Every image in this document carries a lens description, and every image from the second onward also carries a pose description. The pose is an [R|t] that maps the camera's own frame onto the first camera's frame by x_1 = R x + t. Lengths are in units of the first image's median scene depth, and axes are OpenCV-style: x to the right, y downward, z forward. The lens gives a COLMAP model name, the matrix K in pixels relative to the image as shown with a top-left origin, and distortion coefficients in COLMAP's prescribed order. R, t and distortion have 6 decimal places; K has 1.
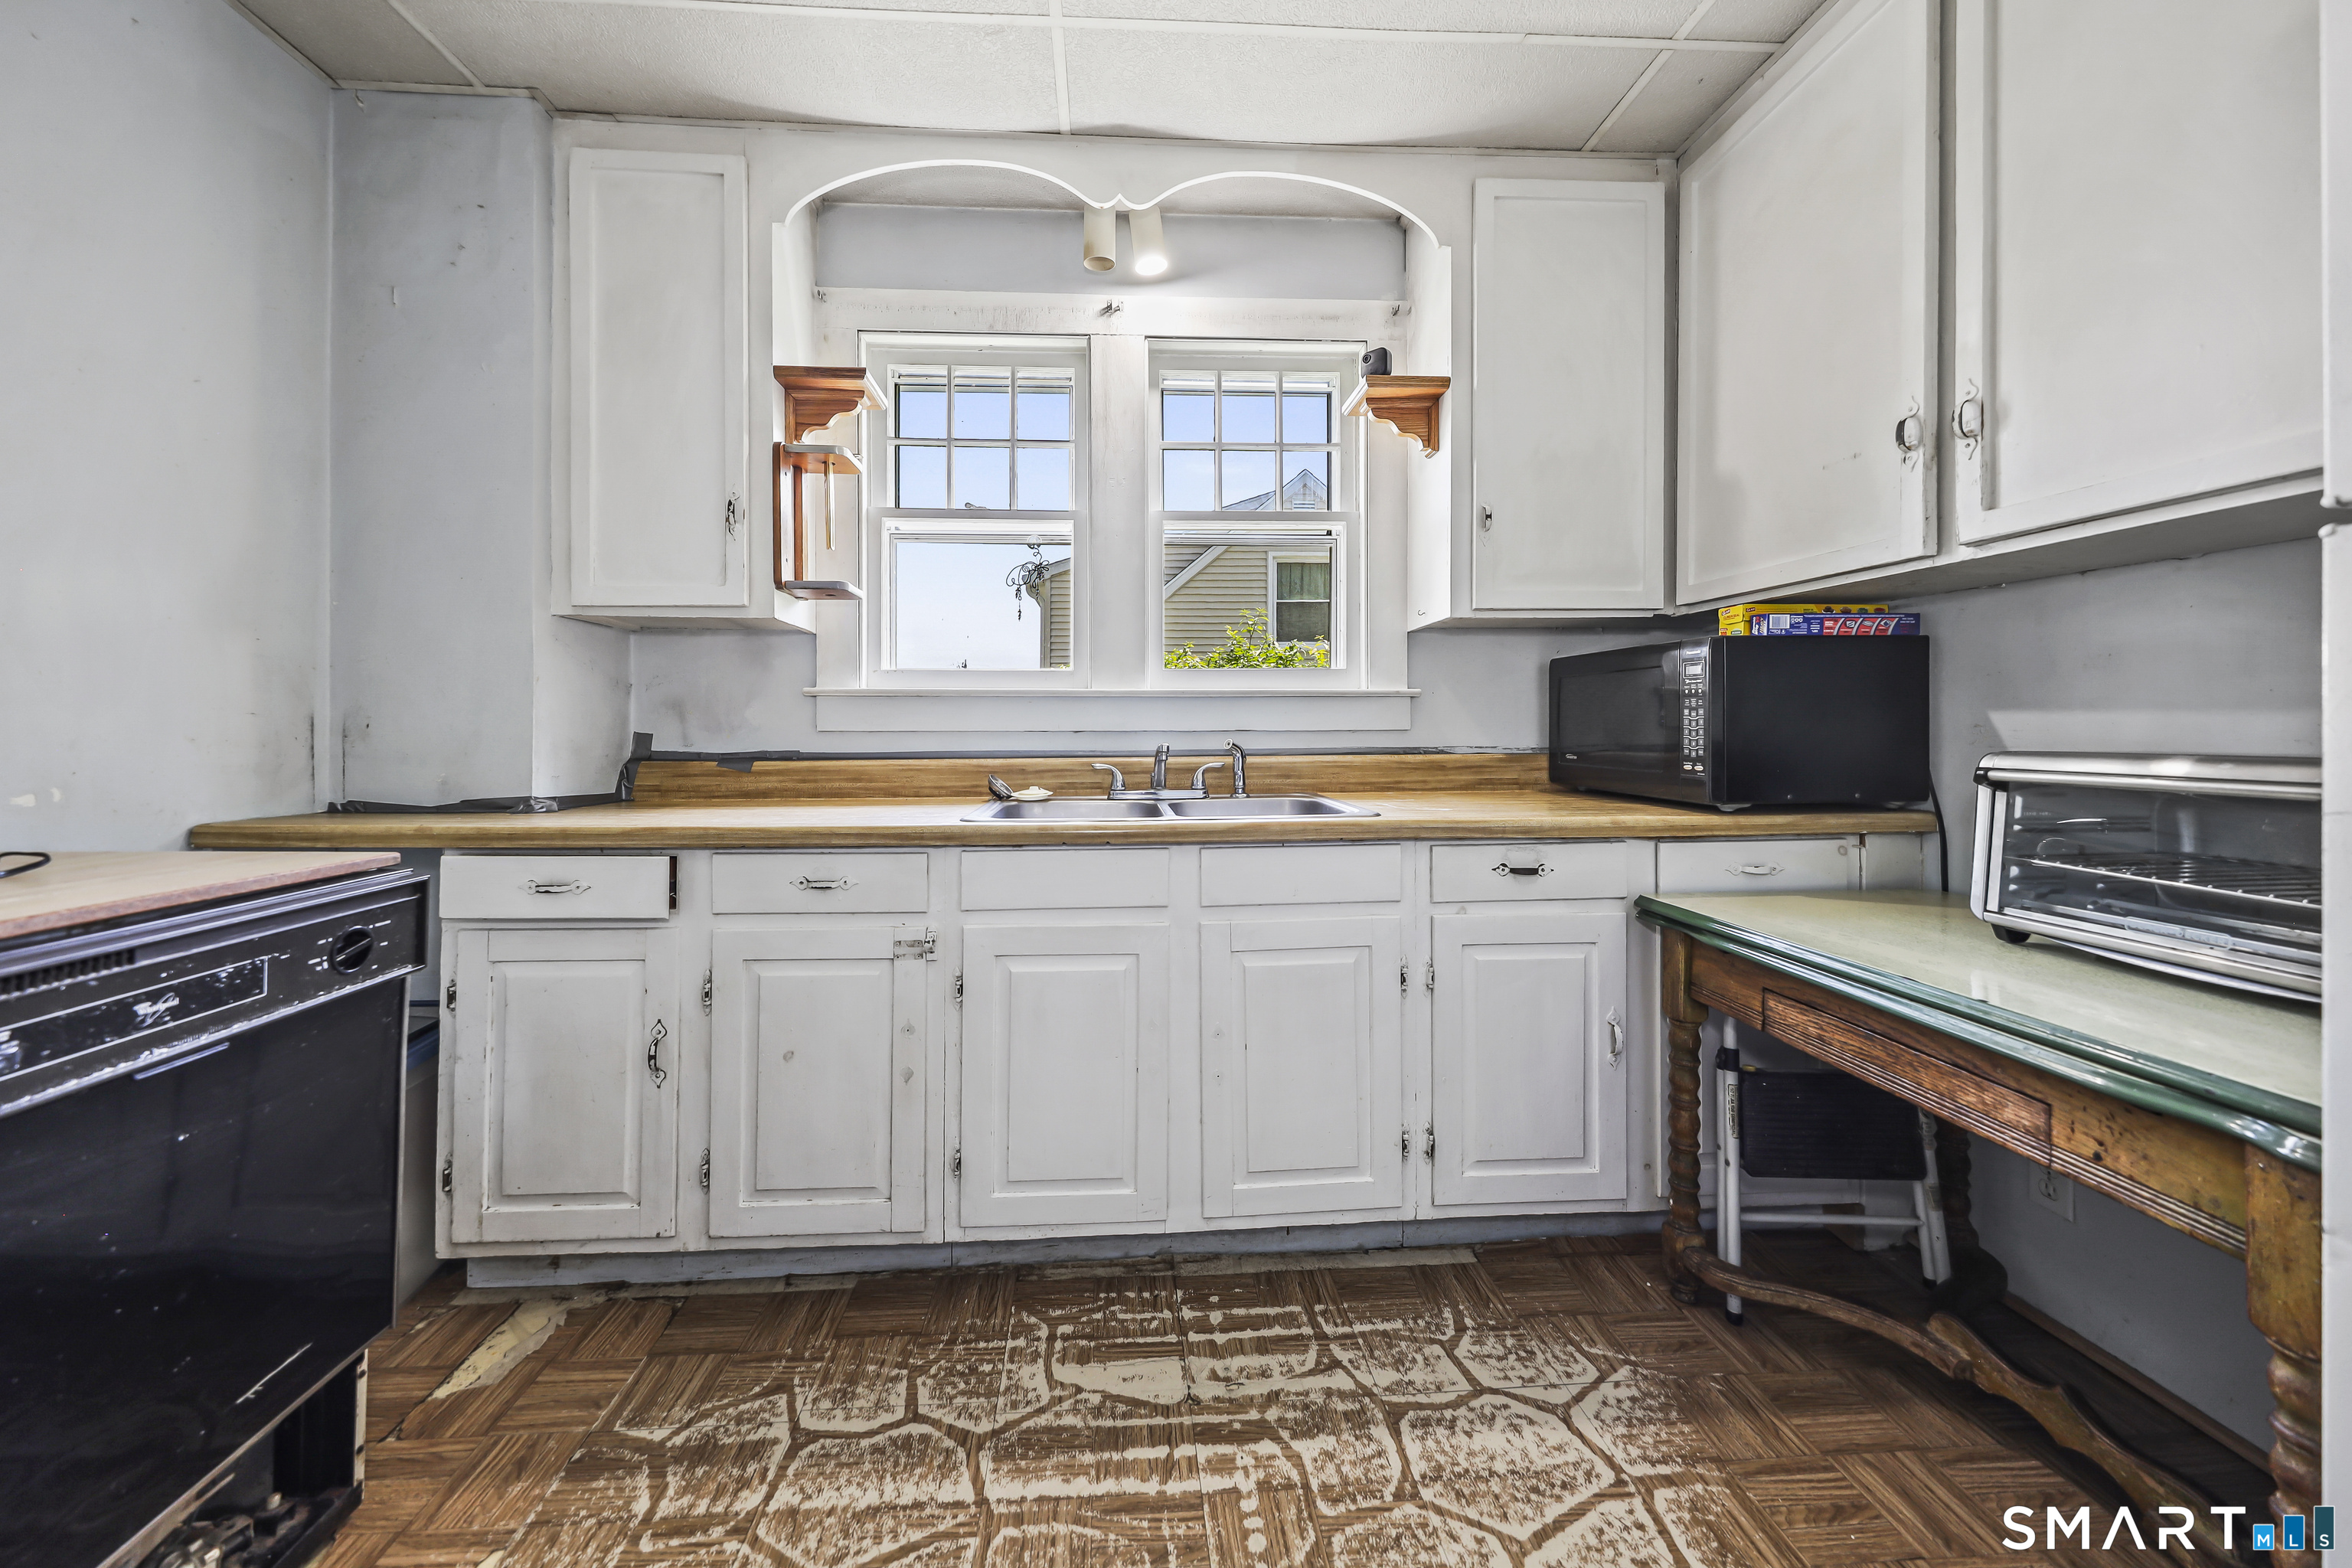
lens RADIAL K [[836.0, 0, 1151.5], [0, 836.0, 728.8], [0, 0, 1]] dist [0.000695, -0.000687]
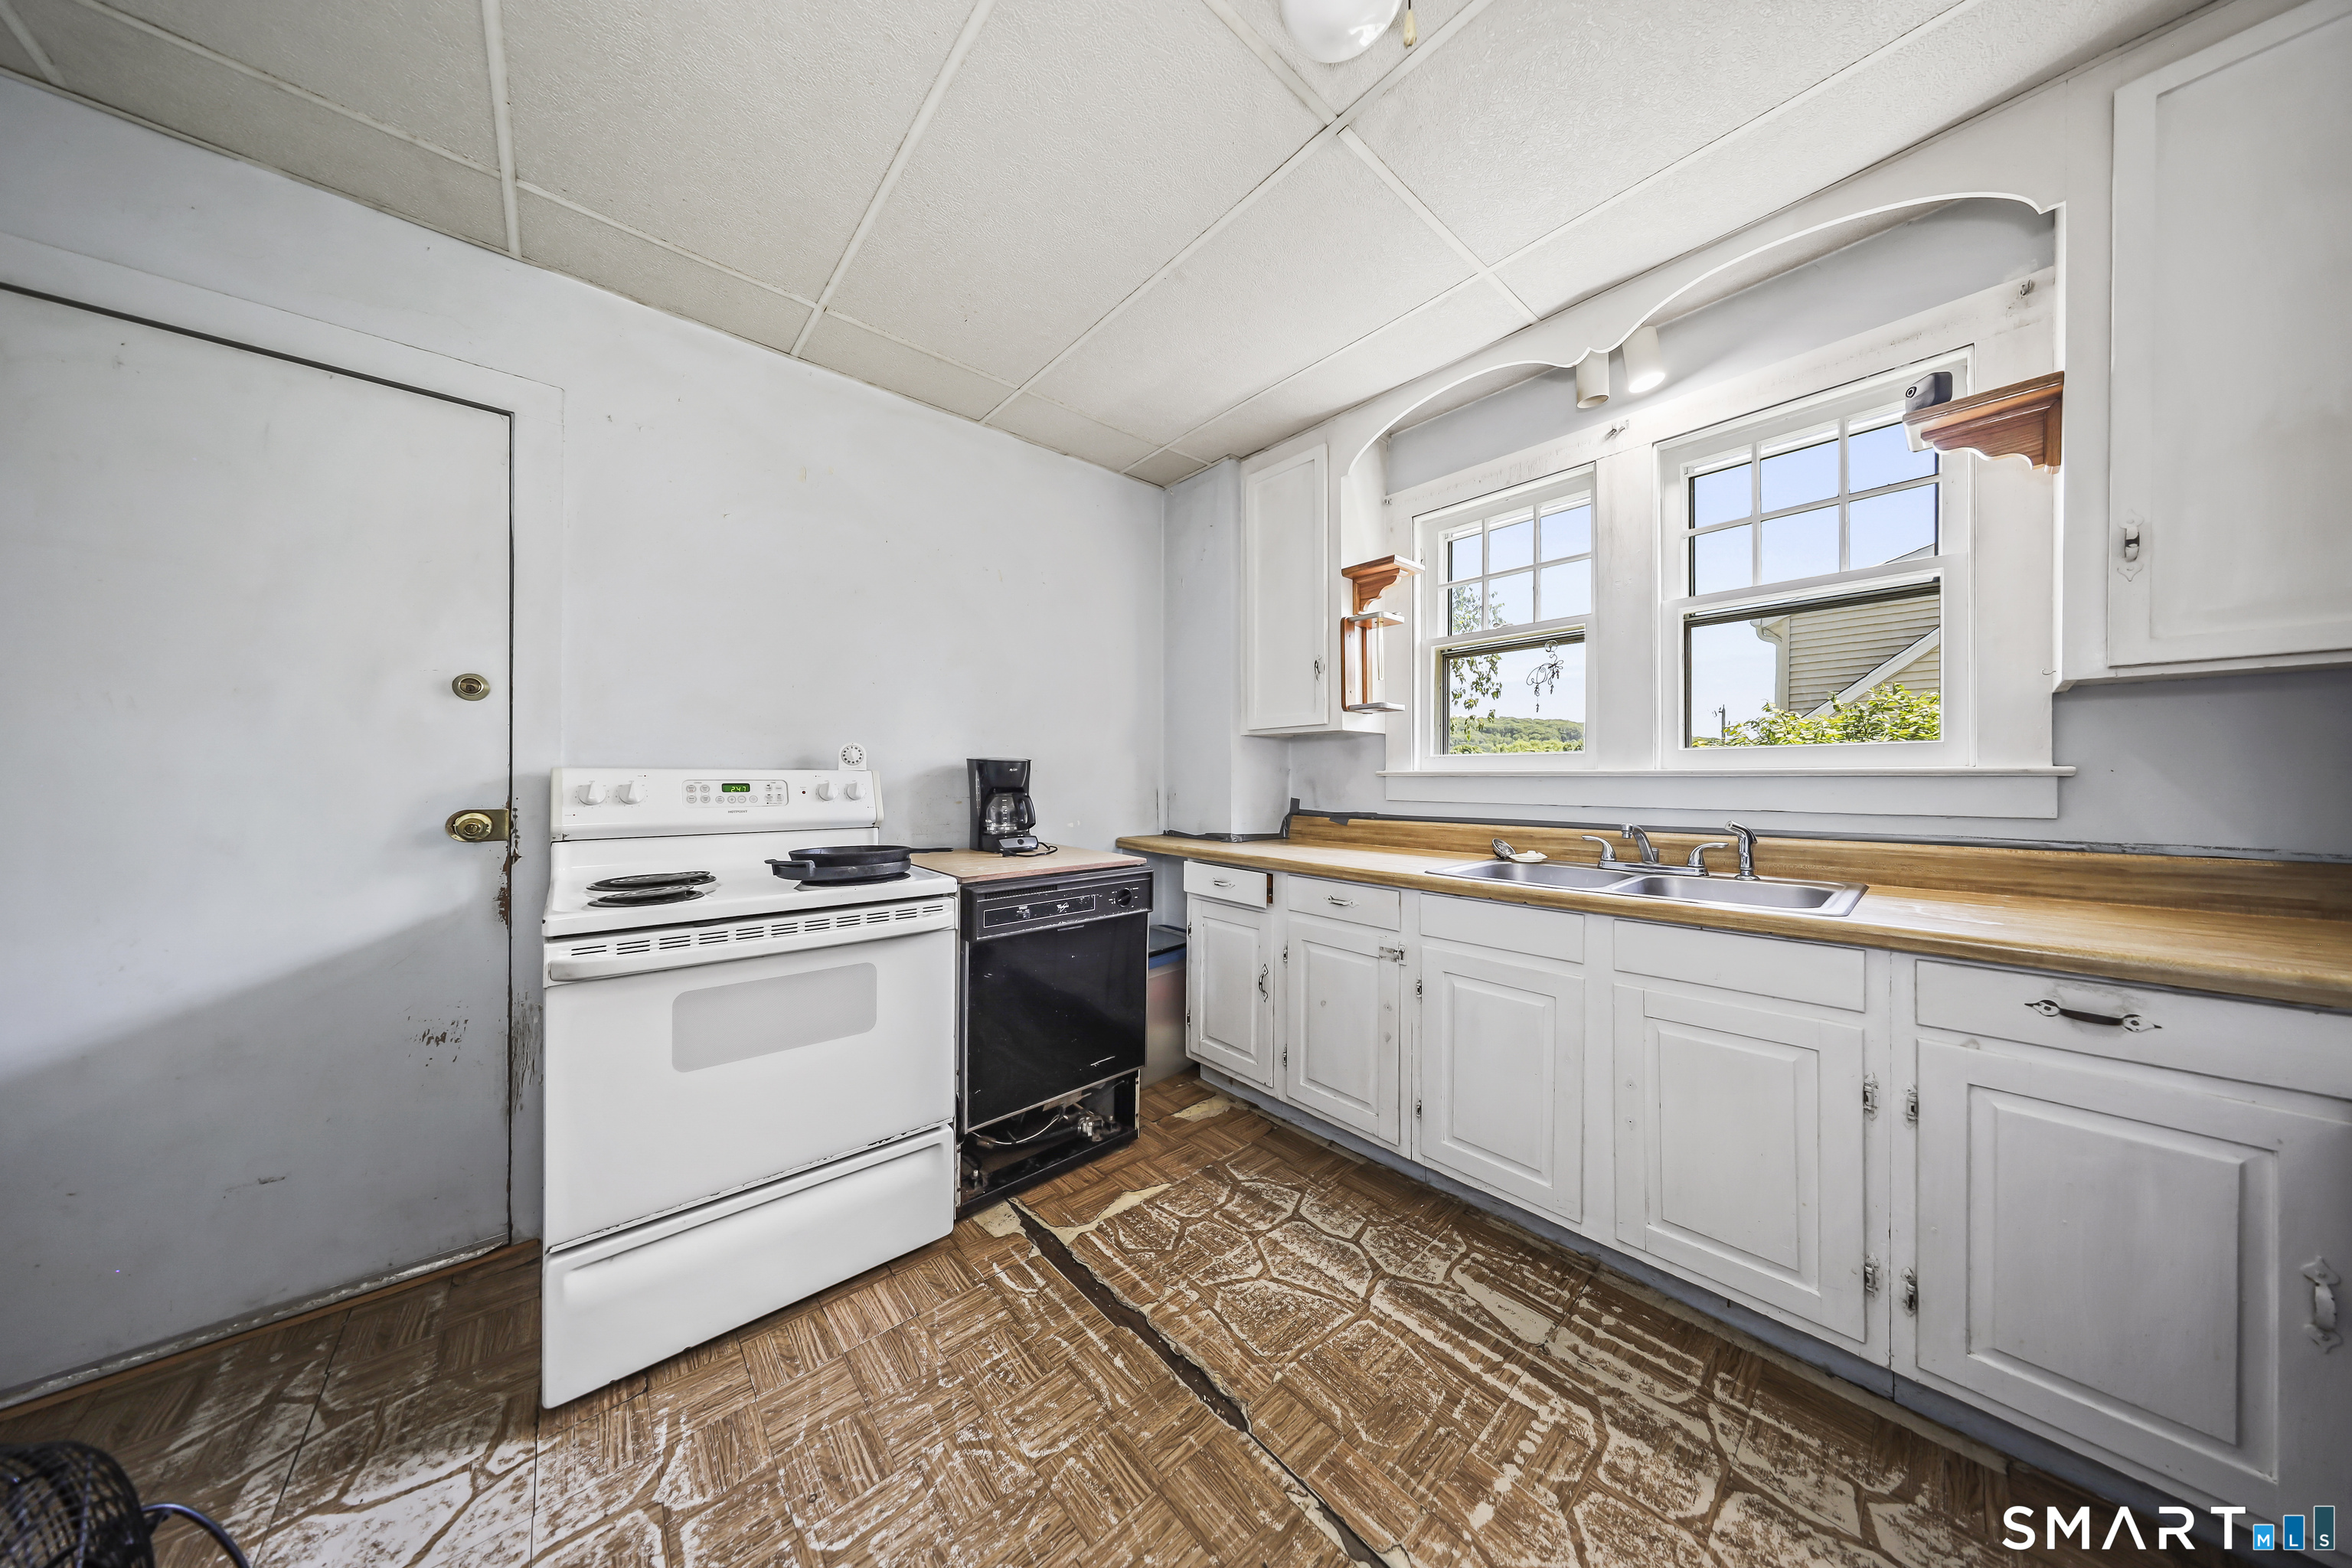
lens RADIAL K [[686.4, 0, 1151.2], [0, 686.4, 785.5], [0, 0, 1]] dist [-0.001415, 0.000168]
pose [[0.602595, 0.010461, -0.797978, 0.422419], [0.001599, 0.999896, 0.014316, -0.054491], [0.798045, -0.009903, 0.602516, -0.074389]]
